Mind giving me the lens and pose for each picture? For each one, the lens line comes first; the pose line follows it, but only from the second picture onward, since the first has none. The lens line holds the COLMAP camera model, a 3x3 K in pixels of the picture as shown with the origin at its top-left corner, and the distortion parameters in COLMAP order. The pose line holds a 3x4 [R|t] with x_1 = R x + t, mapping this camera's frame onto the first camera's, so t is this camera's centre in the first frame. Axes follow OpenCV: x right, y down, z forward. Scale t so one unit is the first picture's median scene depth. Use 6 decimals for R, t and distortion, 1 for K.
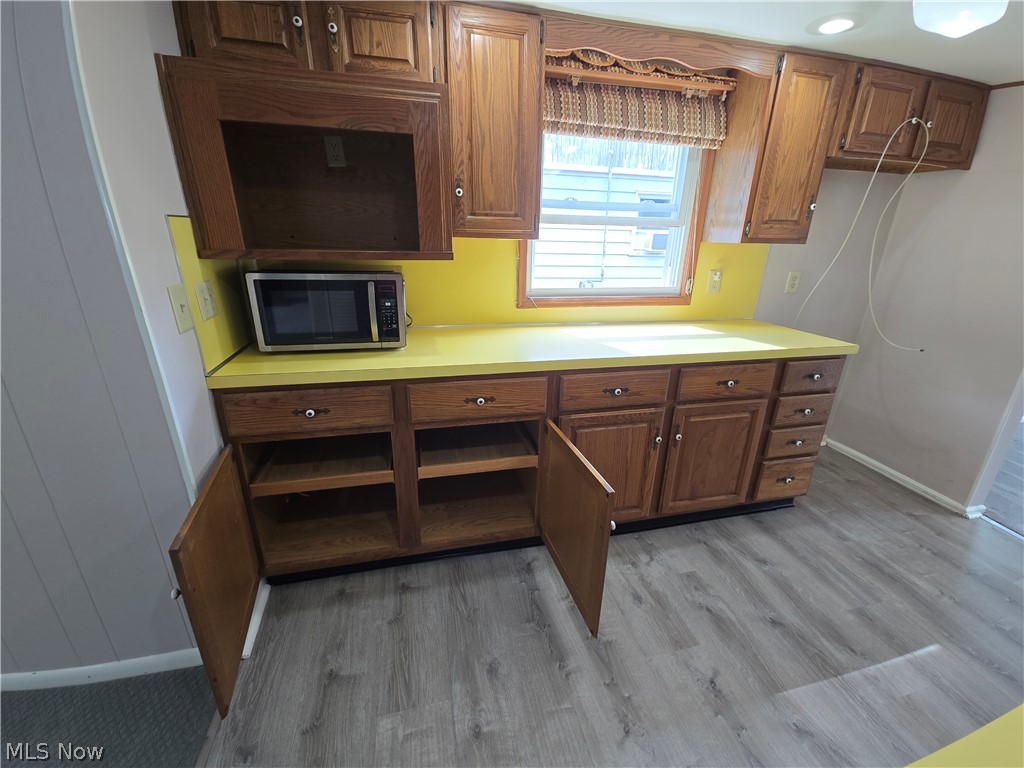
lens RADIAL K [[416.7, 0, 518.0], [0, 416.7, 382.1], [0, 0, 1]] dist [0.013951, -0.007840]
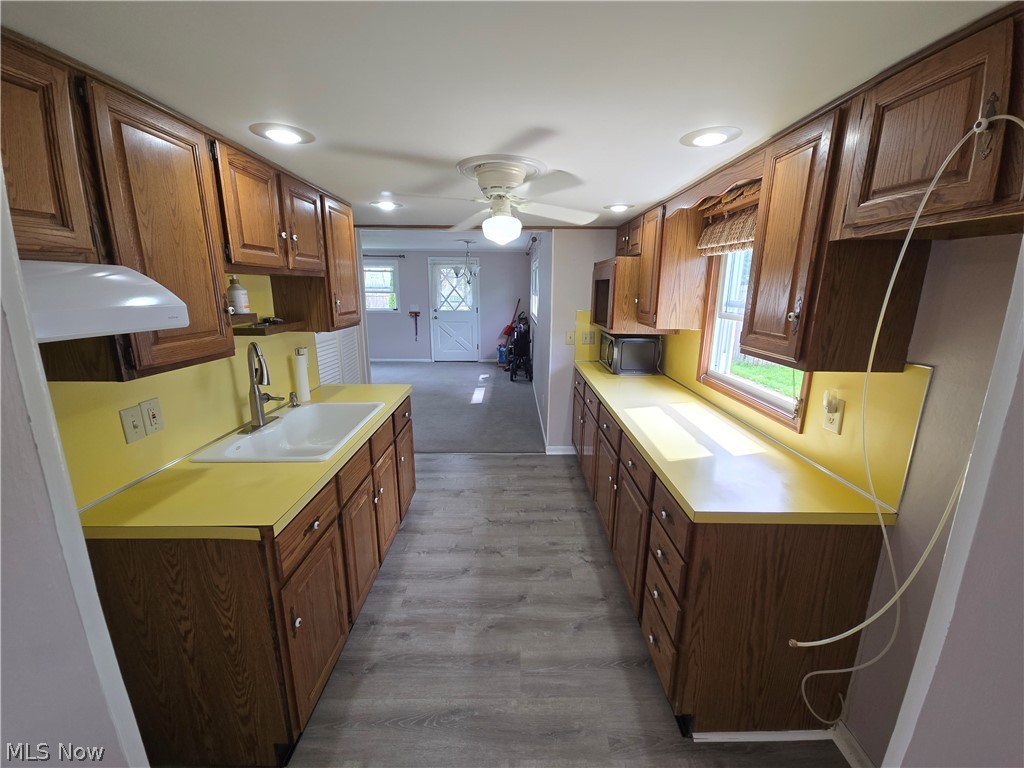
lens RADIAL K [[416.7, 0, 514.8], [0, 416.7, 385.4], [0, 0, 1]] dist [0.013951, -0.007840]
pose [[-0.239743, 0.198906, -0.950242, 1.664952], [-0.343261, 0.898197, 0.274616, -0.397843], [0.908127, 0.392018, -0.147060, 0.841820]]
